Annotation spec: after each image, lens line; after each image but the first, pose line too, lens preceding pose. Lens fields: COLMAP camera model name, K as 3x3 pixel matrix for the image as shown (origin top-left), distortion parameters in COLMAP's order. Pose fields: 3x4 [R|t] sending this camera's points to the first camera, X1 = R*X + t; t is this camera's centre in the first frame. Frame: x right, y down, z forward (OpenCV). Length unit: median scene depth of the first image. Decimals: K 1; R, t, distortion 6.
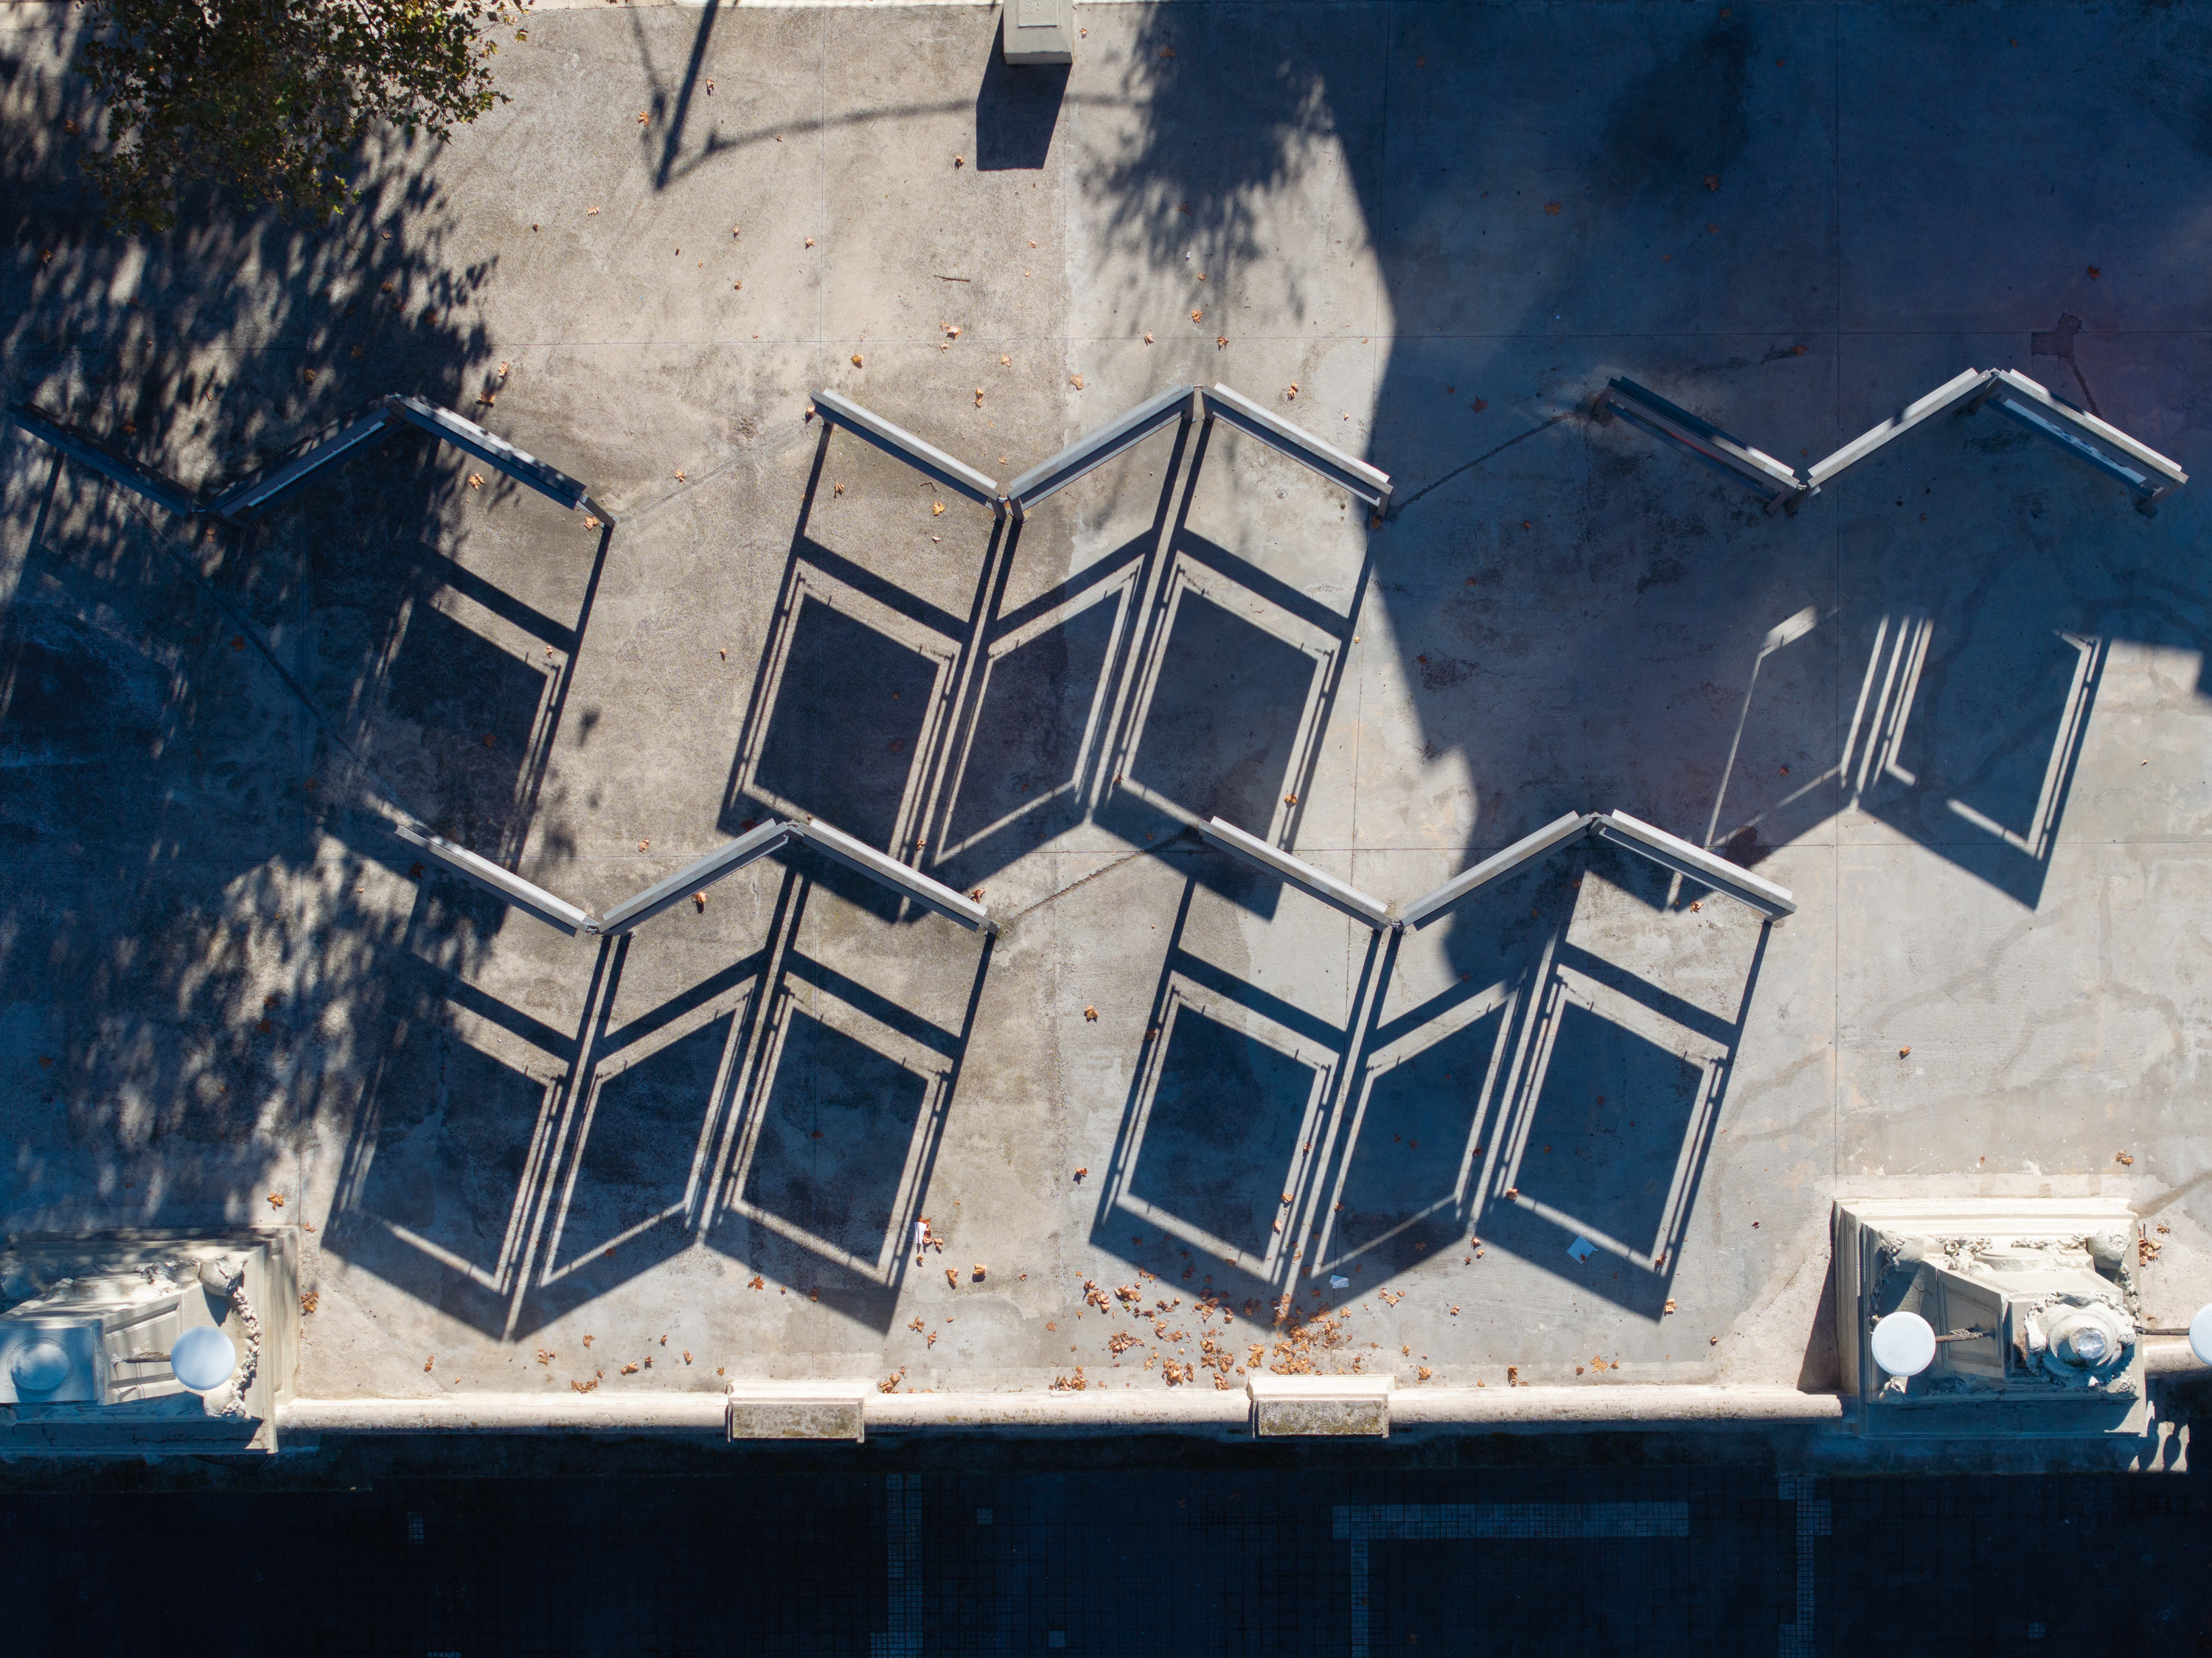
lens RADIAL K [[4521.1, 0, 1106.0], [0, 4521.1, 829.0], [0, 0, 1]] dist [-0.021467, -2.198421]
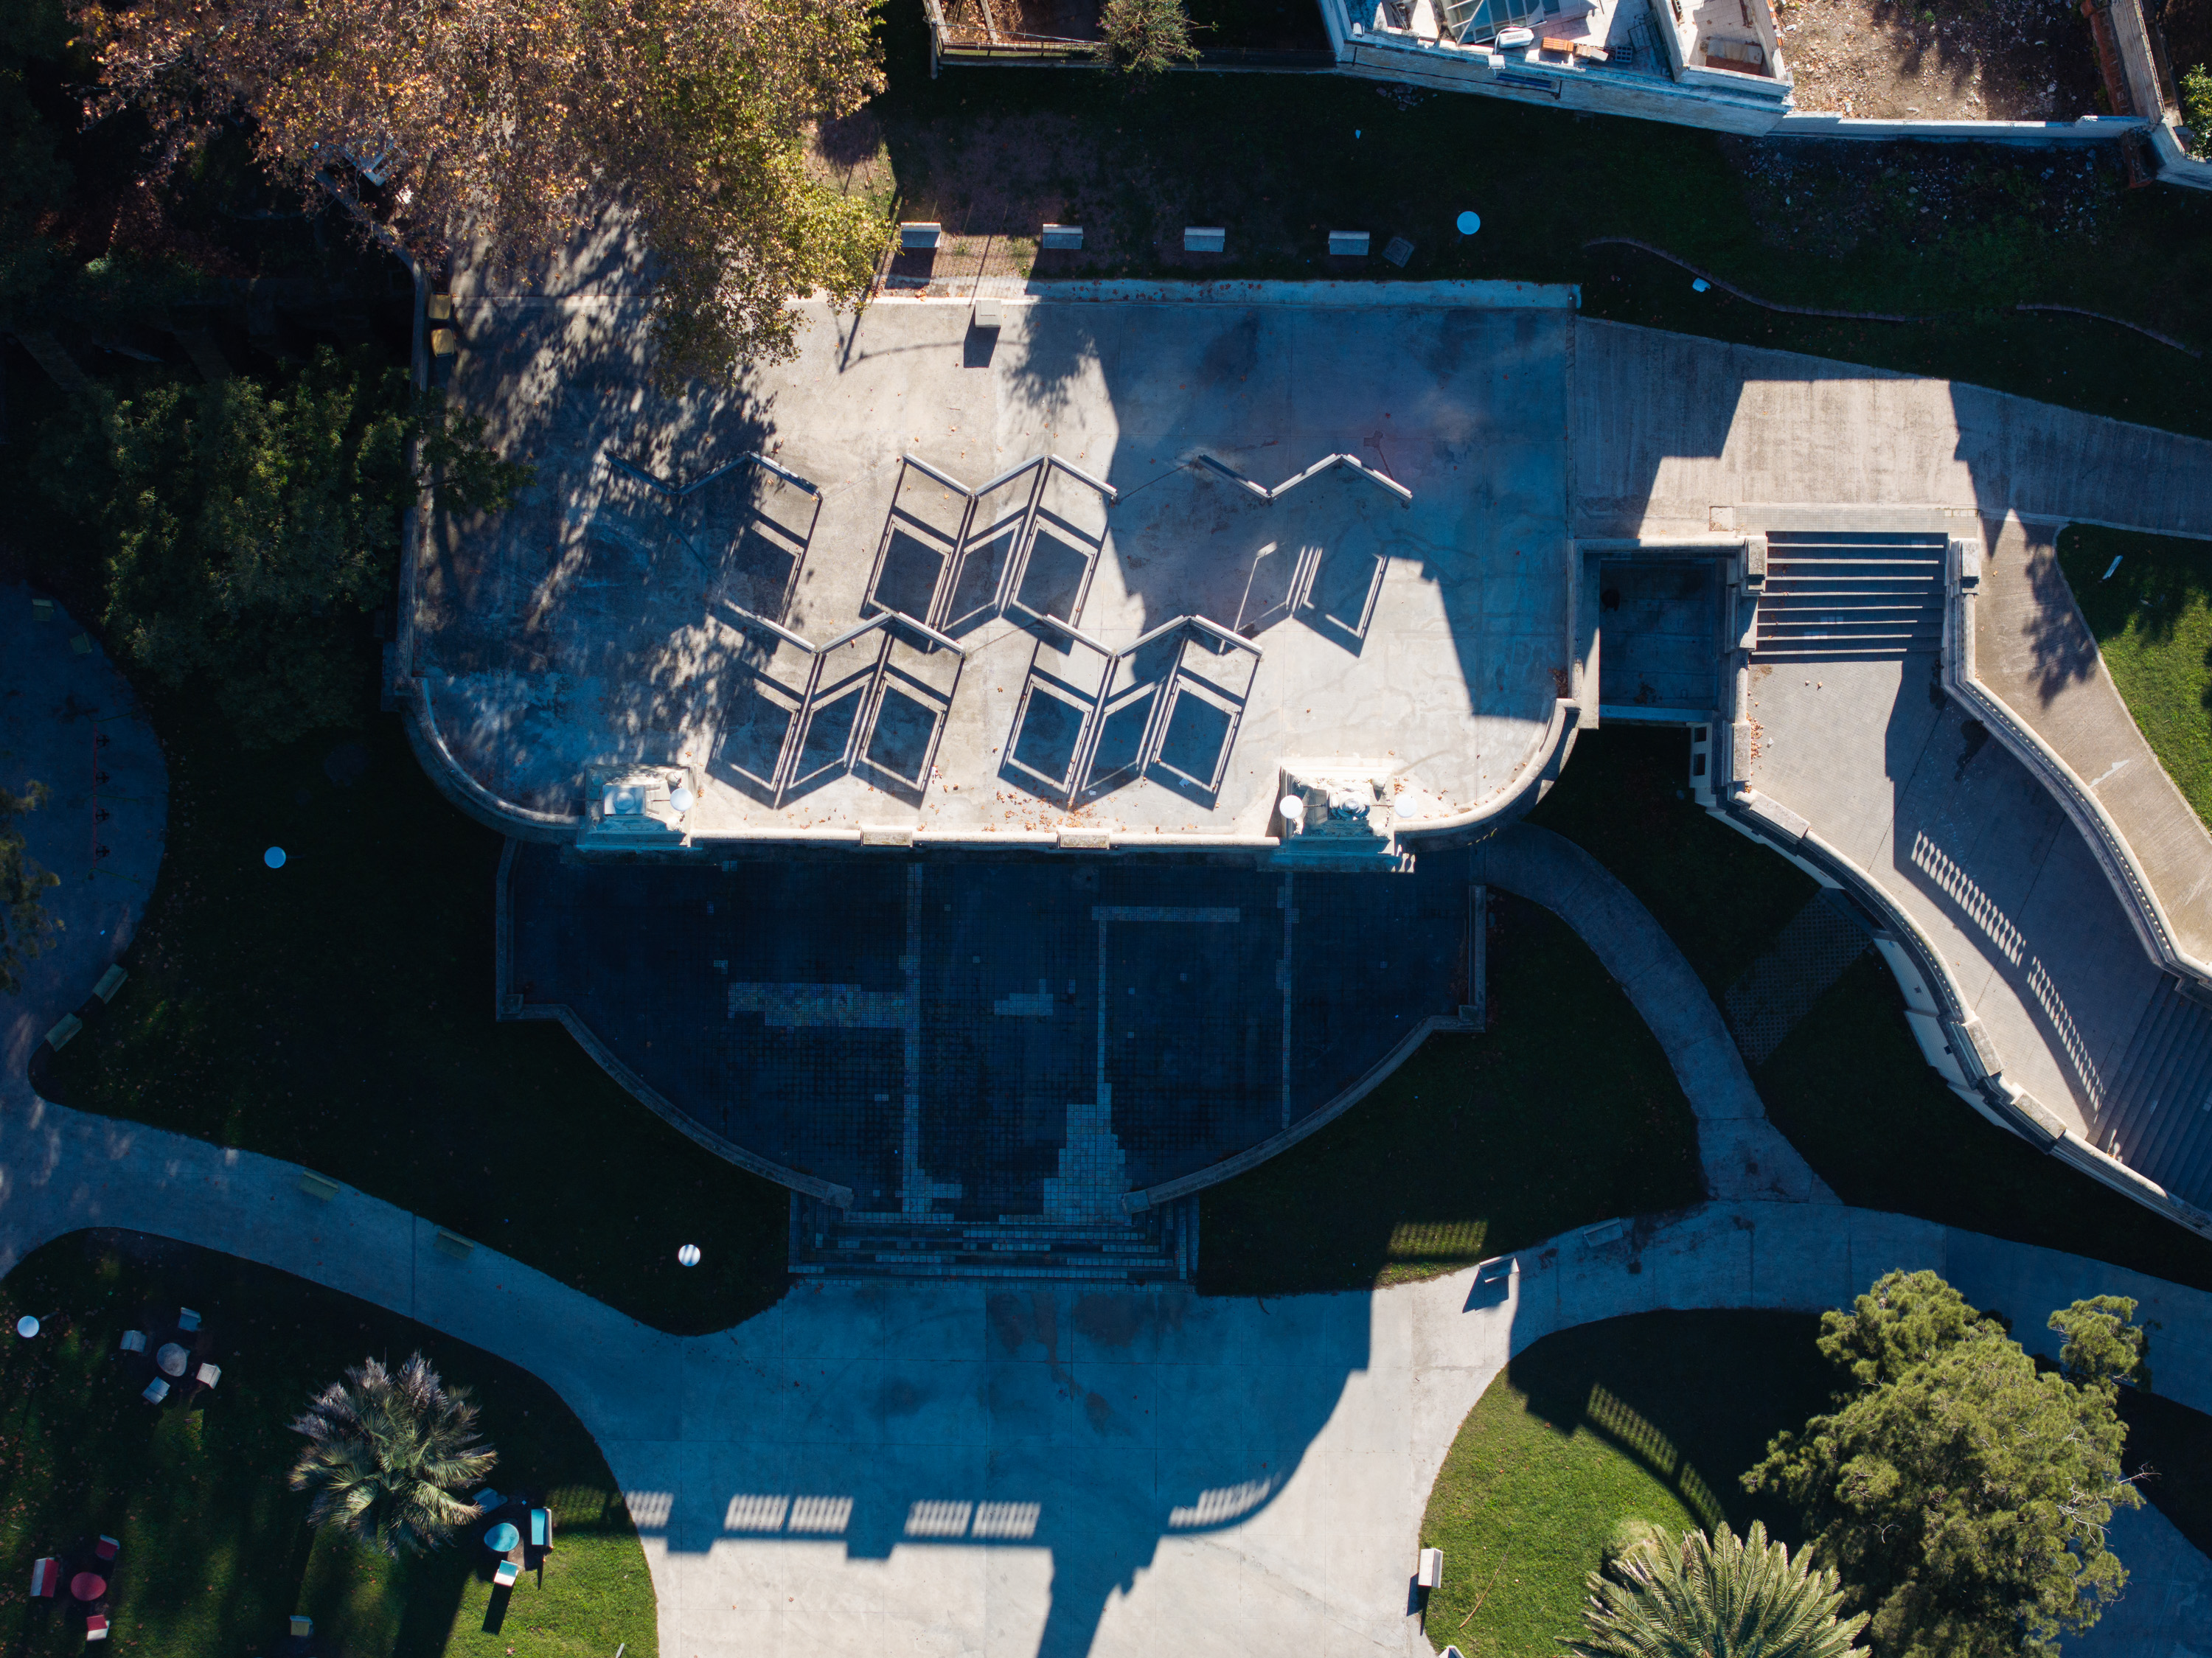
lens RADIAL K [[4521.1, 0, 1106.0], [0, 4521.1, 829.0], [0, 0, 1]] dist [-0.021467, -2.198421]
pose [[0.999147, 0.019948, 0.036170, -0.035357], [-0.021002, 0.999359, 0.029000, 0.044521], [-0.035569, -0.029735, 0.998925, -1.639569]]
